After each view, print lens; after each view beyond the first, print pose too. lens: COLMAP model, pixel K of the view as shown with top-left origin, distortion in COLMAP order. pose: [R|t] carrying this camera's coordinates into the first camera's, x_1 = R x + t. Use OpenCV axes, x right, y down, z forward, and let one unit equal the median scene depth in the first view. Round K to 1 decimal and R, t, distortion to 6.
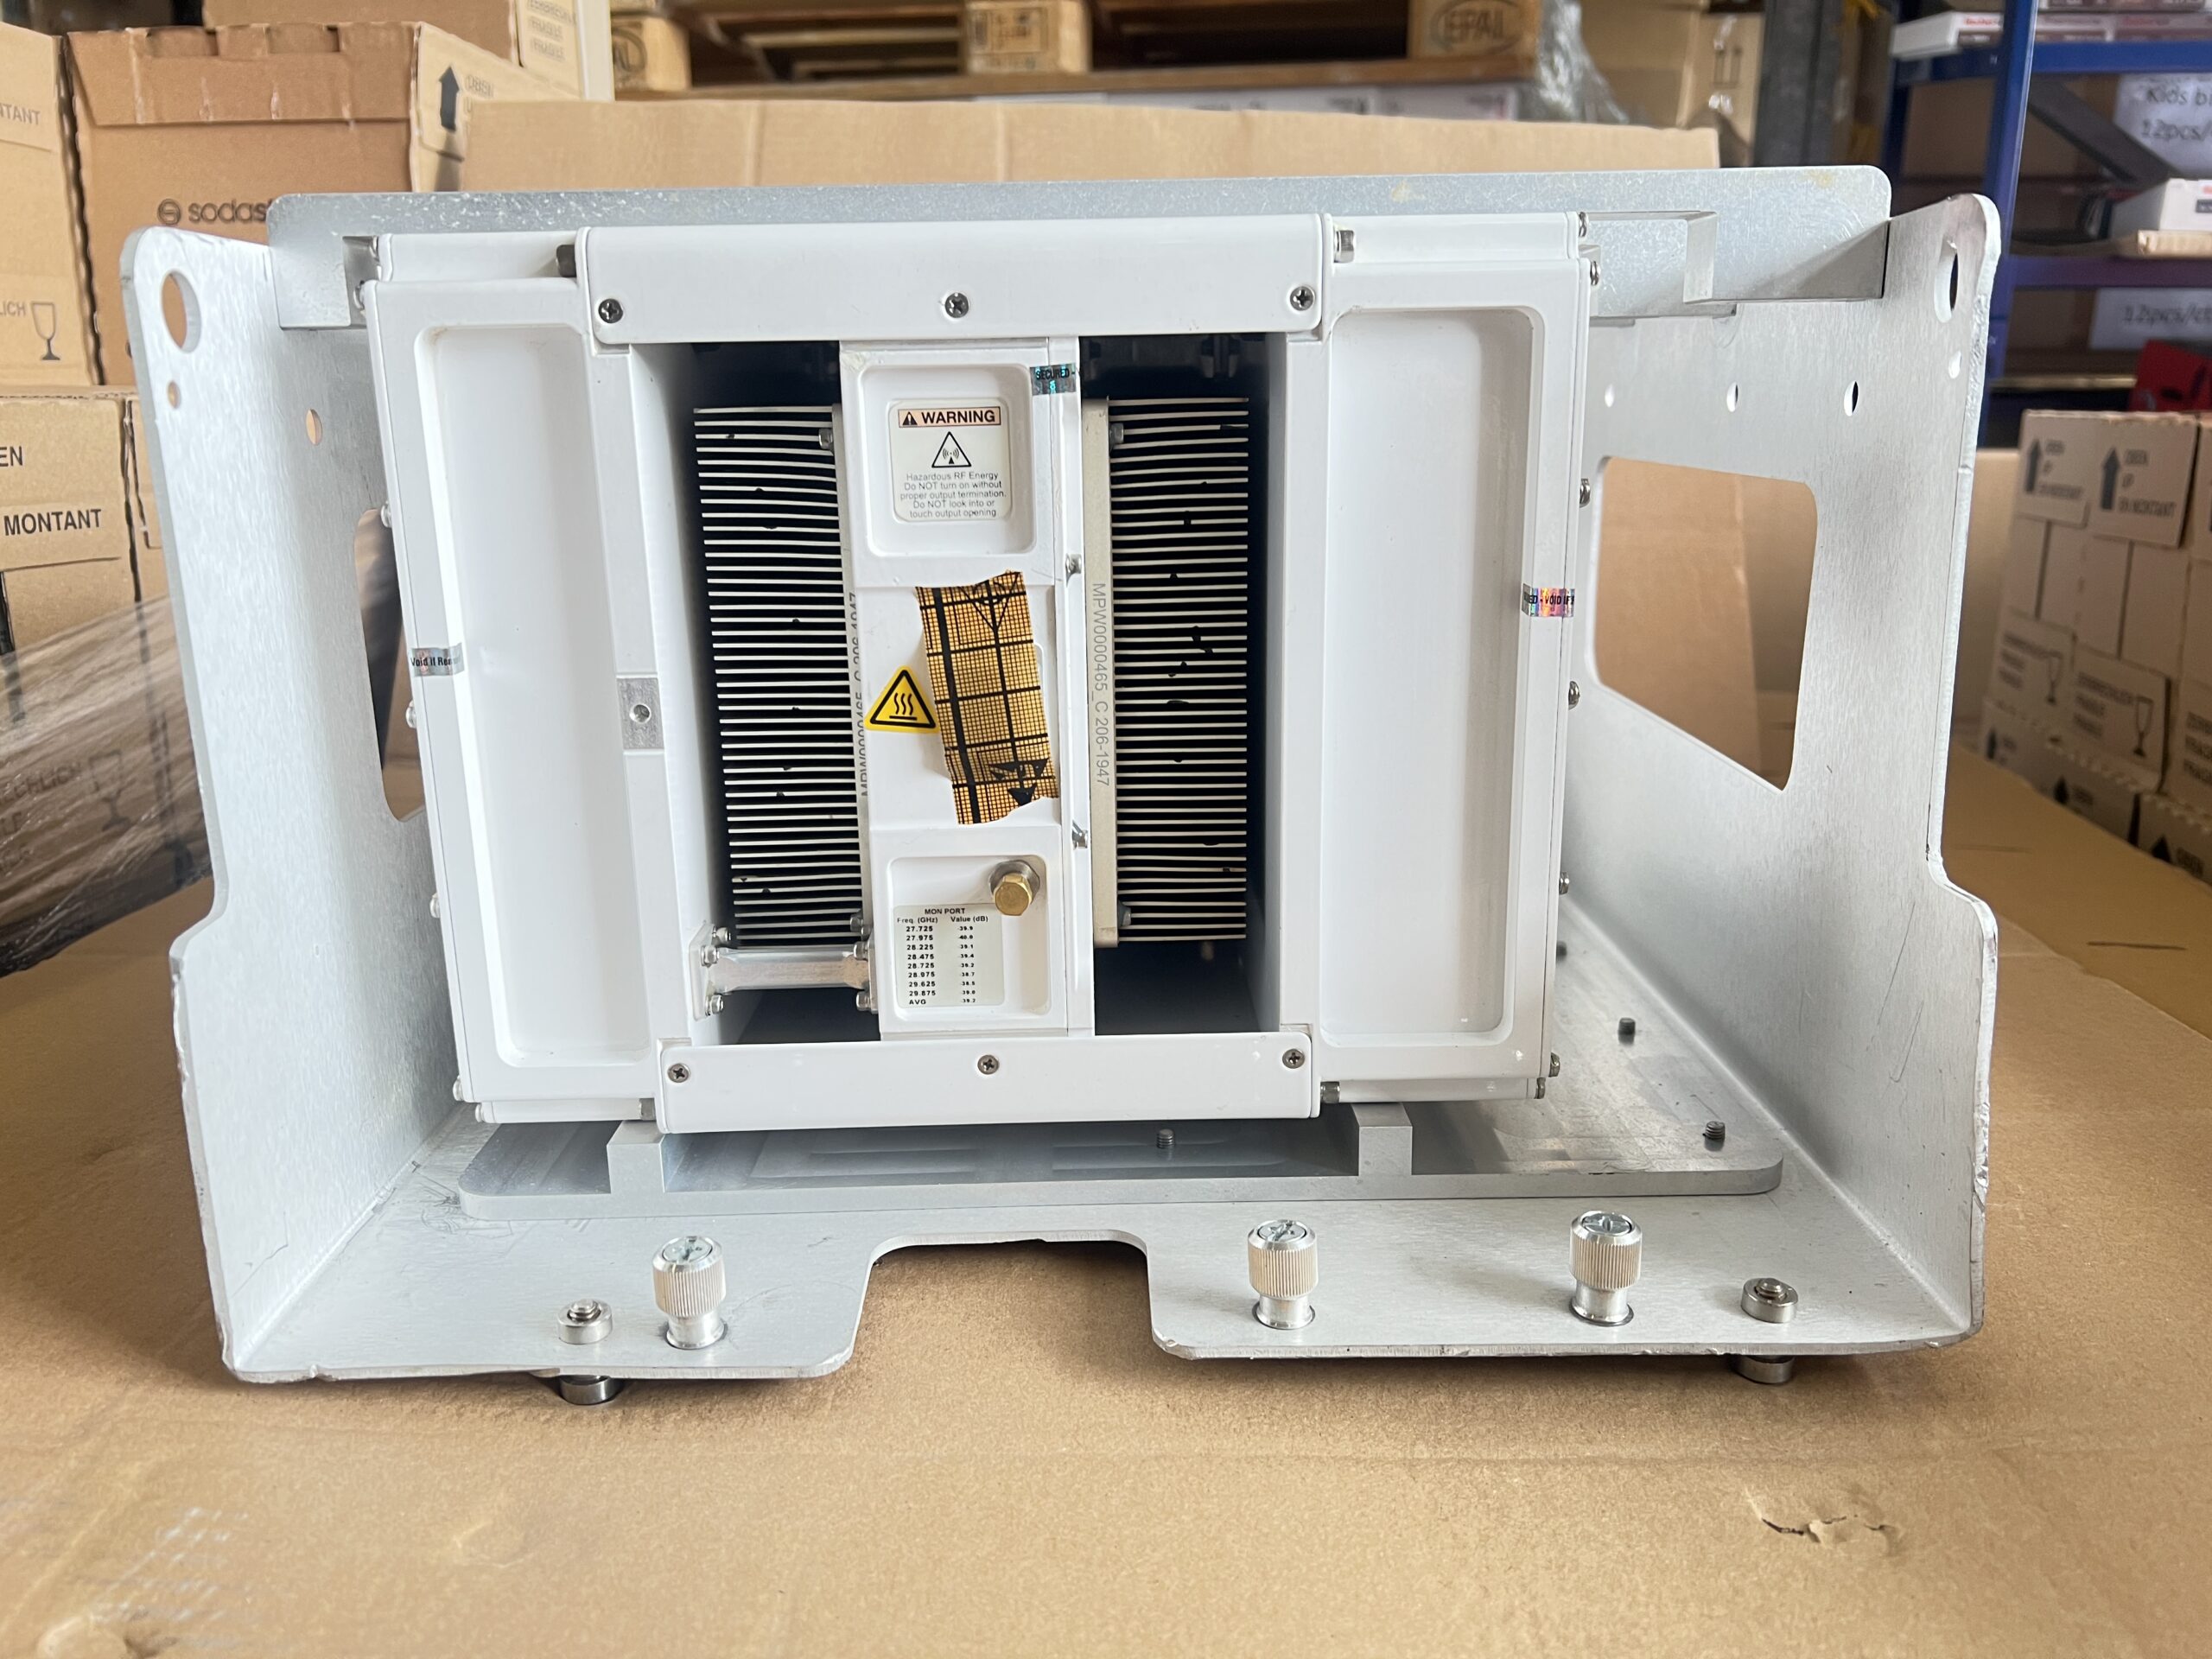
lens RADIAL K [[1655.9, 0, 1106.3], [0, 1655.9, 827.6], [0, 0, 1]] dist [0.011006, 0.001015]
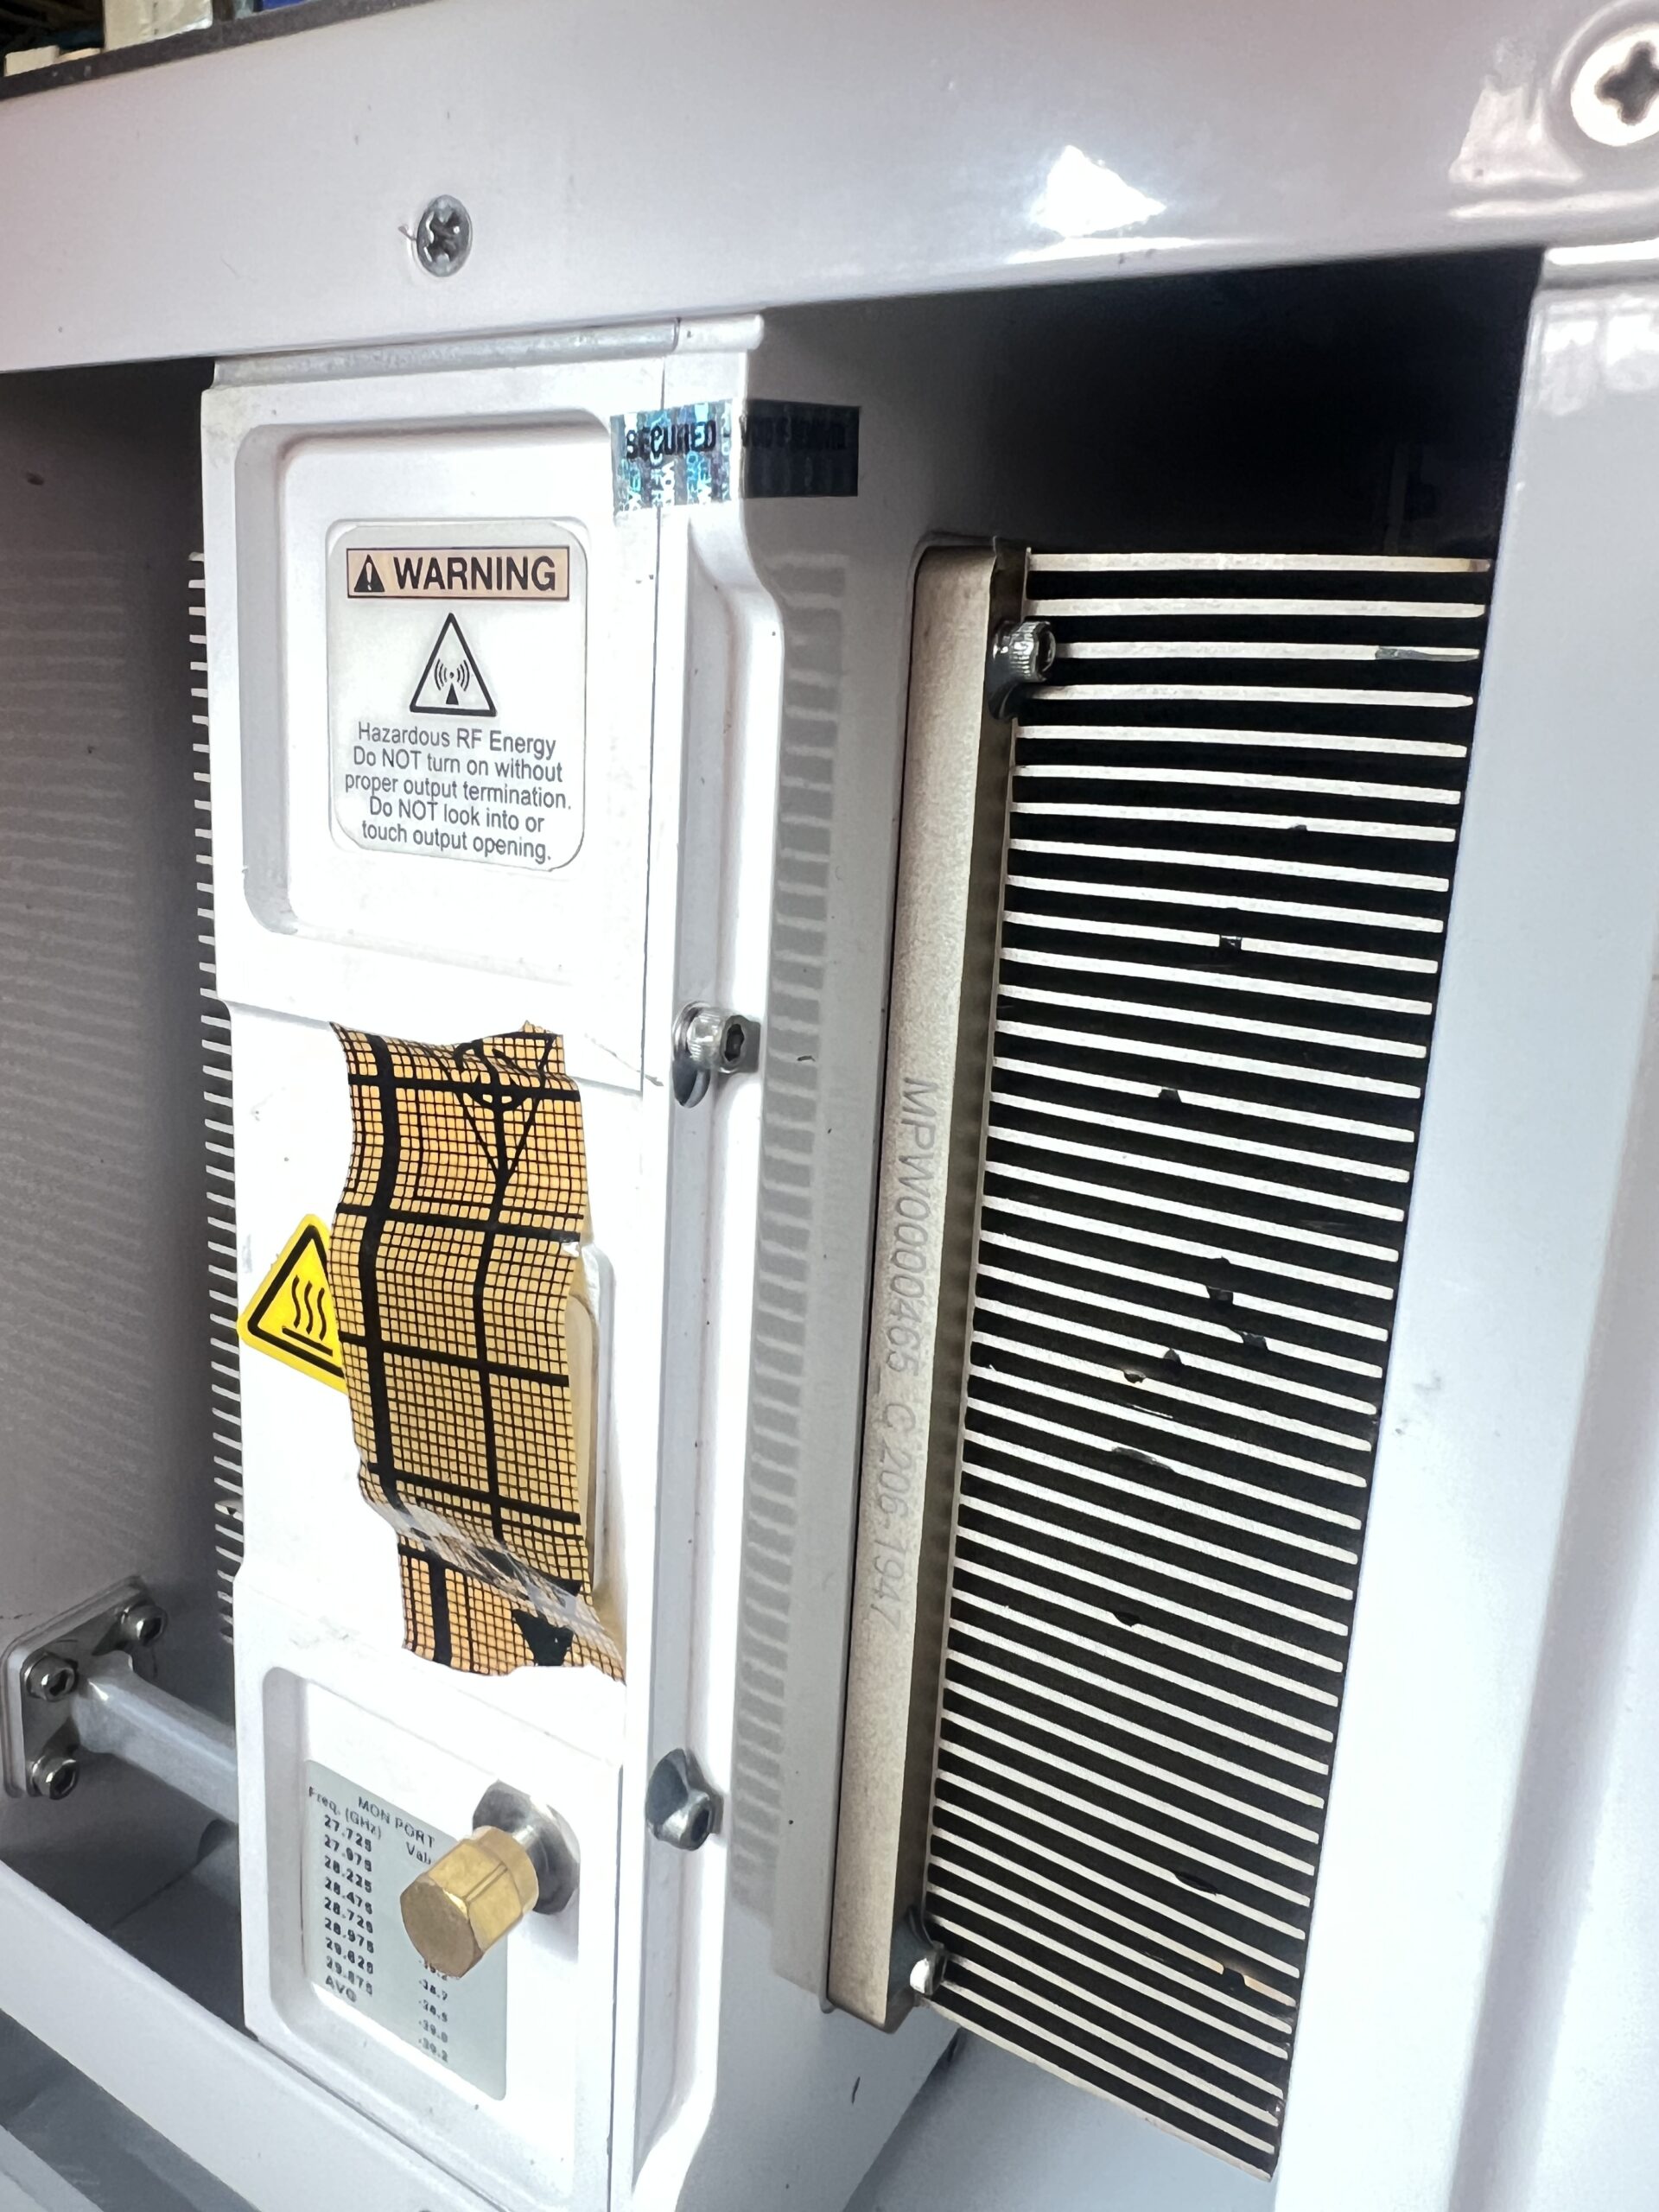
lens RADIAL K [[1655.9, 0, 676.2], [0, 1655.9, 972.4], [0, 0, 1]] dist [0.011006, 0.001015]
pose [[0.818976, 0.159470, -0.551223, 0.150303], [-0.193149, 0.981165, -0.003116, -0.169964], [0.540344, 0.109020, 0.834352, 0.730001]]
